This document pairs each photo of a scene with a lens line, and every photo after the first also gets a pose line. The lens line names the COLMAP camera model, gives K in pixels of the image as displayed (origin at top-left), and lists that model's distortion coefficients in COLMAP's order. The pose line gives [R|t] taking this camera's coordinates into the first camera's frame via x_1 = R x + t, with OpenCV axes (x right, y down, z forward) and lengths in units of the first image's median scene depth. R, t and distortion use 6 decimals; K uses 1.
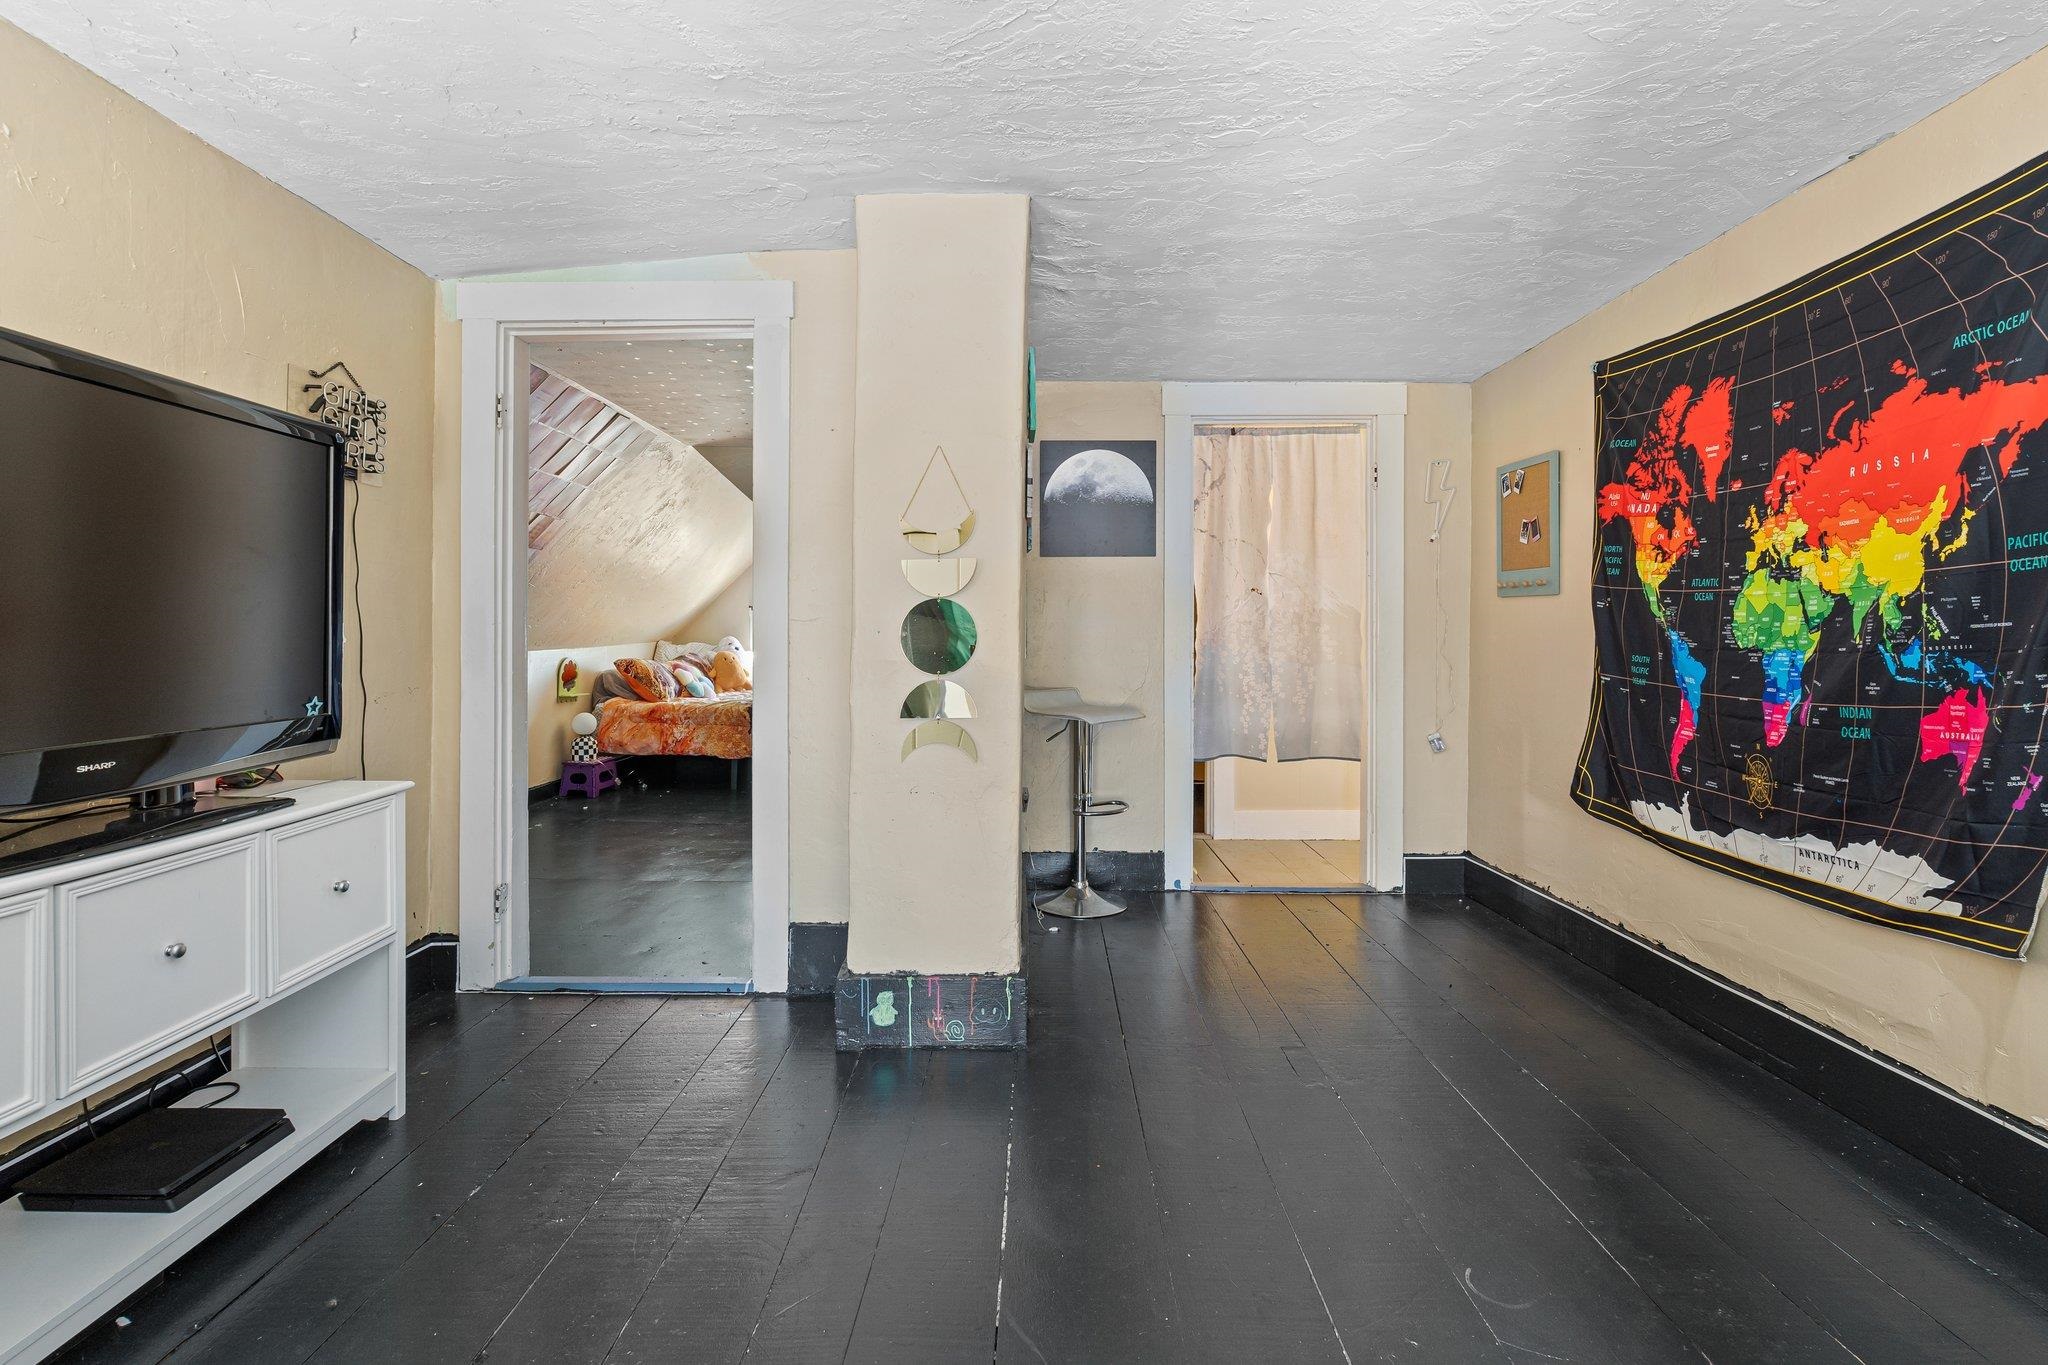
lens RADIAL K [[948.0, 0, 1025.0], [0, 948.0, 629.7], [0, 0, 1]] dist [0.000896, 0.000541]
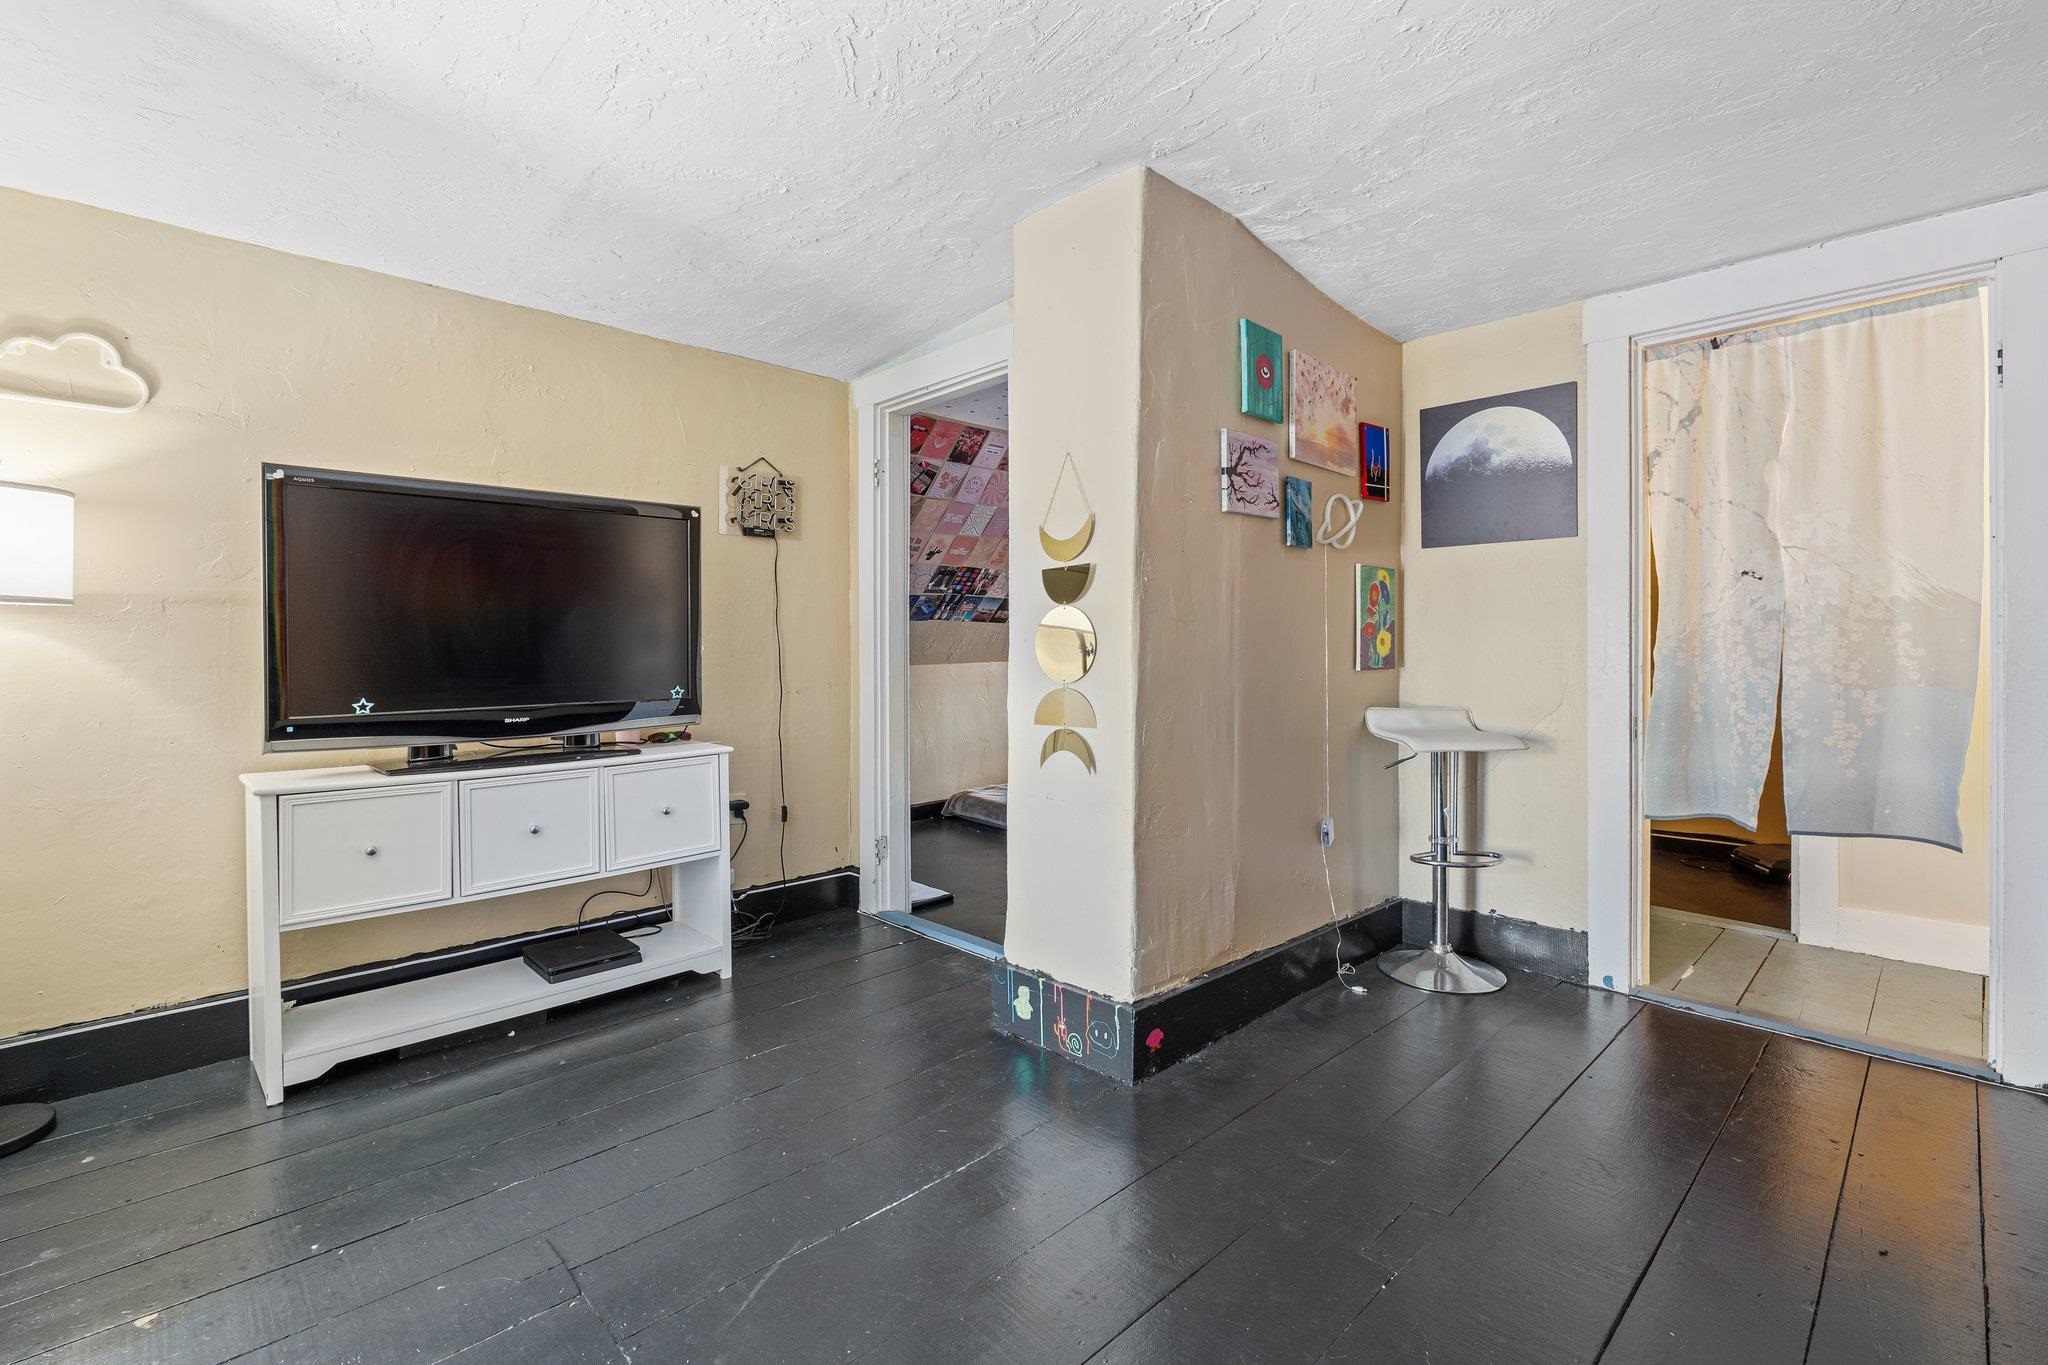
lens RADIAL K [[928.1, 0, 1031.0], [0, 928.1, 645.1], [0, 0, 1]] dist [-0.001025, 0.000056]
pose [[0.700743, -0.004213, -0.713401, 0.403934], [0.007816, 0.999968, 0.001772, 0.004327], [0.713371, -0.006818, 0.700754, 0.203842]]
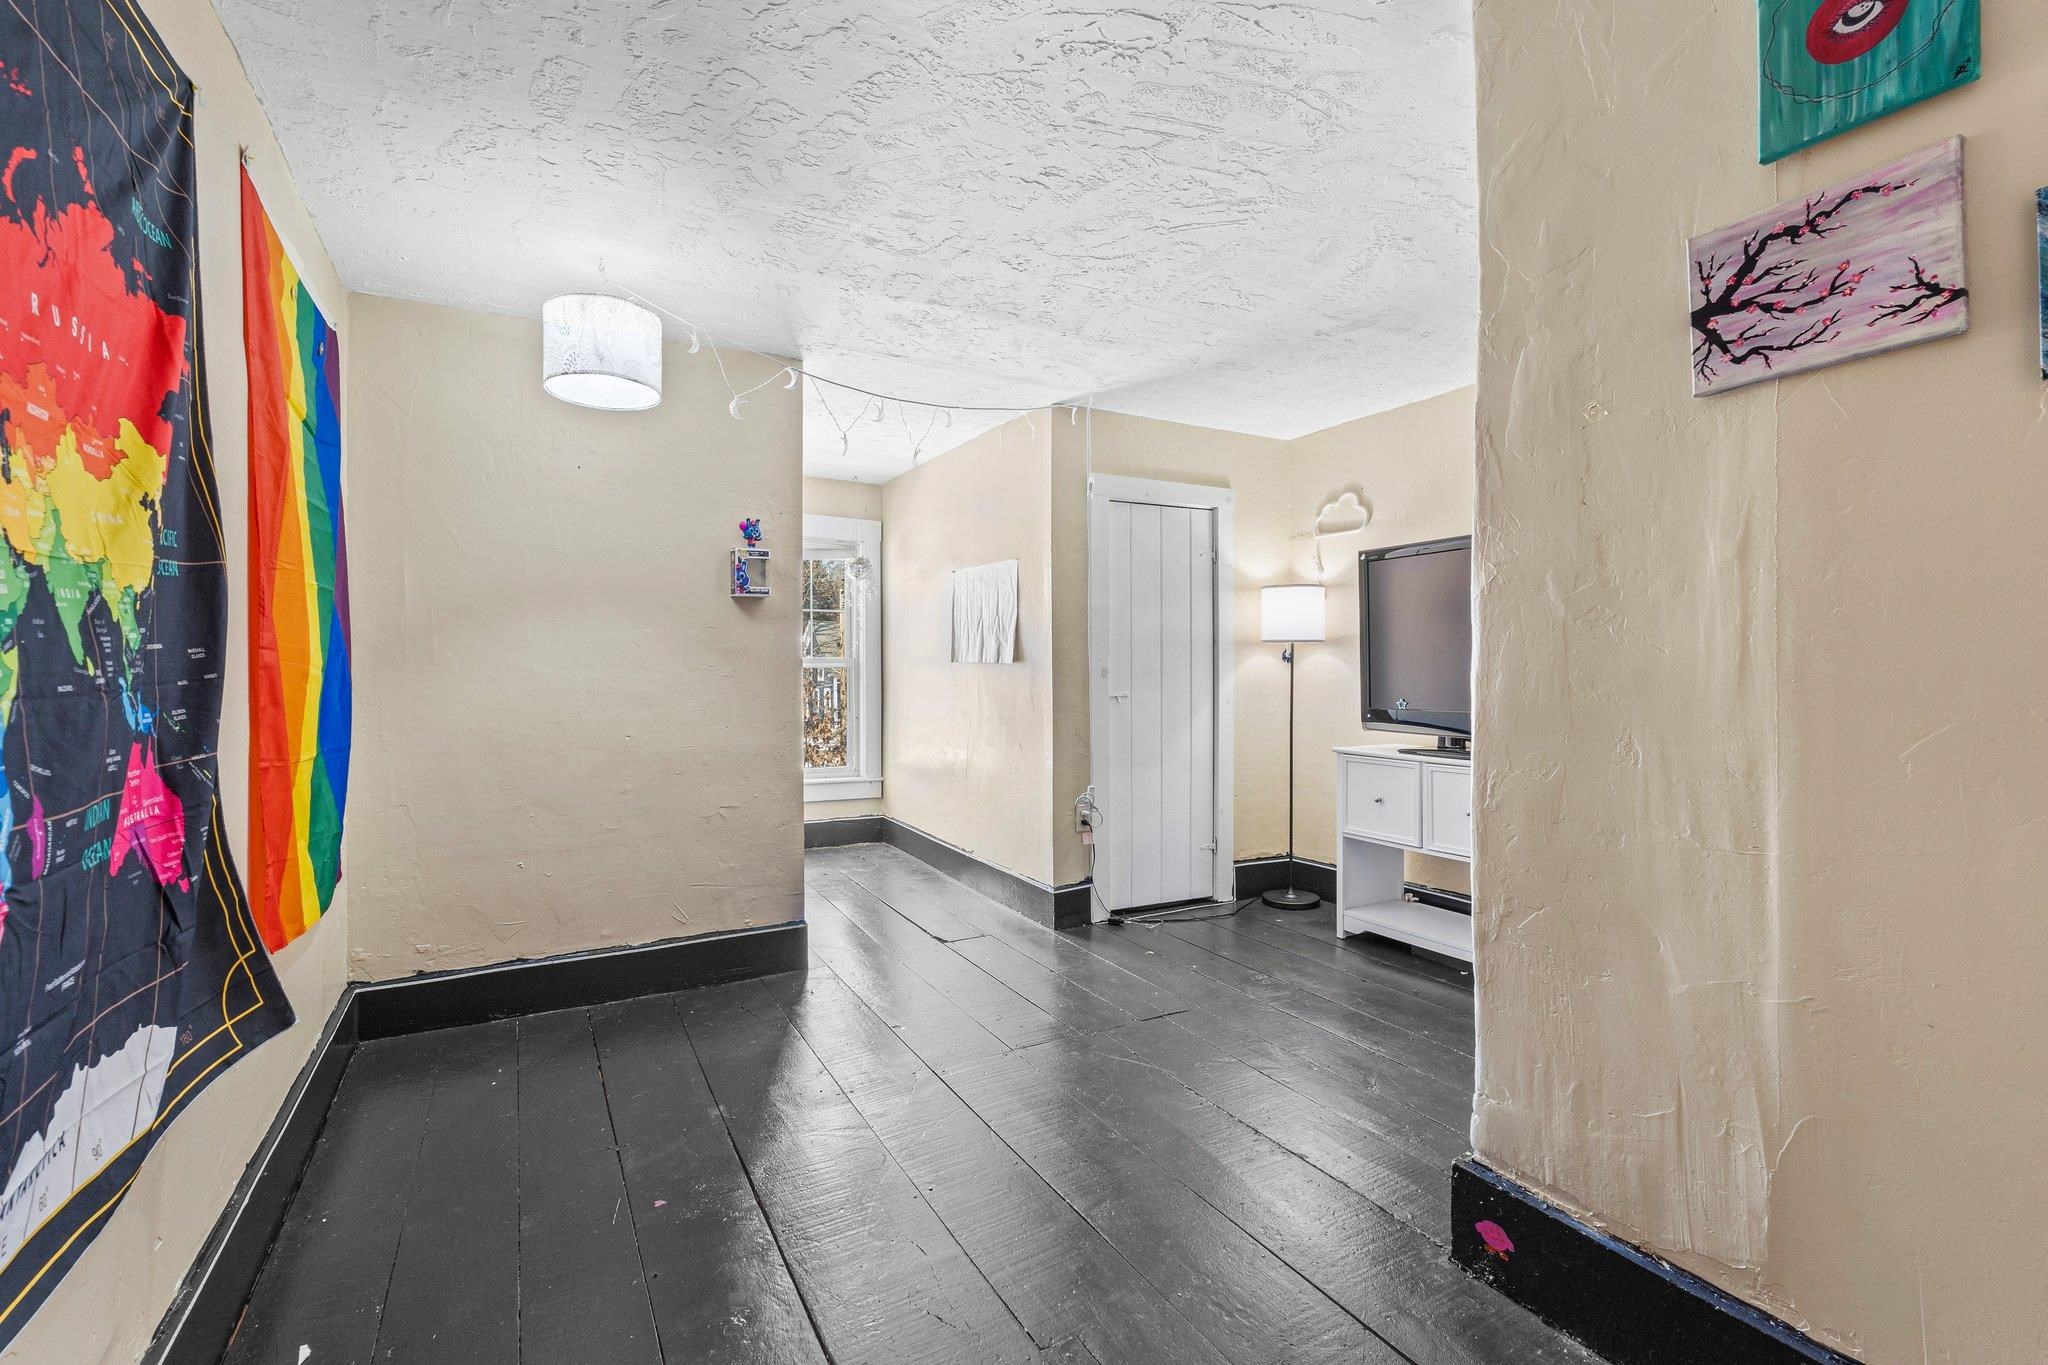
lens RADIAL K [[909.0, 0, 1023.0], [0, 909.0, 670.3], [0, 0, 1]] dist [-0.010034, 0.000219]
pose [[-0.875034, 0.004855, -0.484037, 0.405012], [0.007829, 0.999961, -0.004125, 0.010718], [0.483998, -0.007399, -0.875038, 0.984500]]
